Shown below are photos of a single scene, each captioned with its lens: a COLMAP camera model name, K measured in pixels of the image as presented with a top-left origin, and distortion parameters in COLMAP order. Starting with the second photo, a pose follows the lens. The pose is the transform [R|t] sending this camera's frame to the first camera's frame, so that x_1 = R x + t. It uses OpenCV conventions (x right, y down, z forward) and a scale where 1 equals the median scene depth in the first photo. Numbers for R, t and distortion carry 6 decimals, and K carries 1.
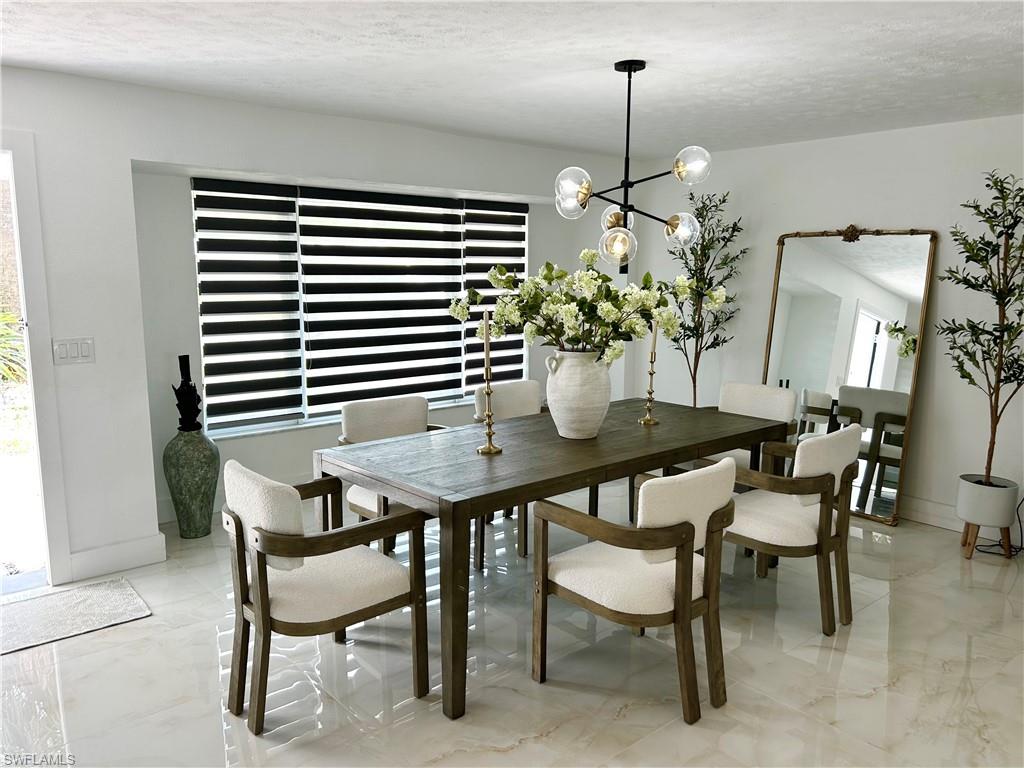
lens RADIAL K [[763.9, 0, 513.5], [0, 763.9, 389.2], [0, 0, 1]] dist [0.058123, -0.068237]
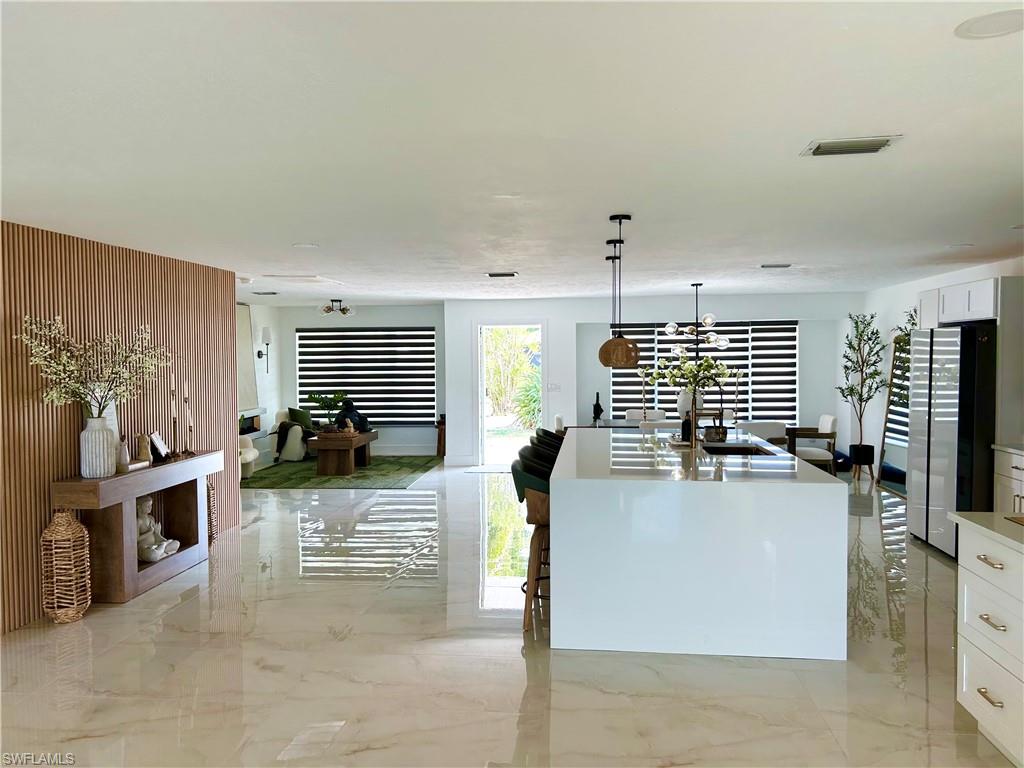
lens RADIAL K [[763.9, 0, 513.4], [0, 763.9, 383.1], [0, 0, 1]] dist [0.058123, -0.068237]
pose [[0.668649, 0.016536, -0.743394, 0.964417], [-0.104561, 0.991910, -0.071984, 0.104471], [0.736189, 0.125863, 0.664969, -0.686756]]
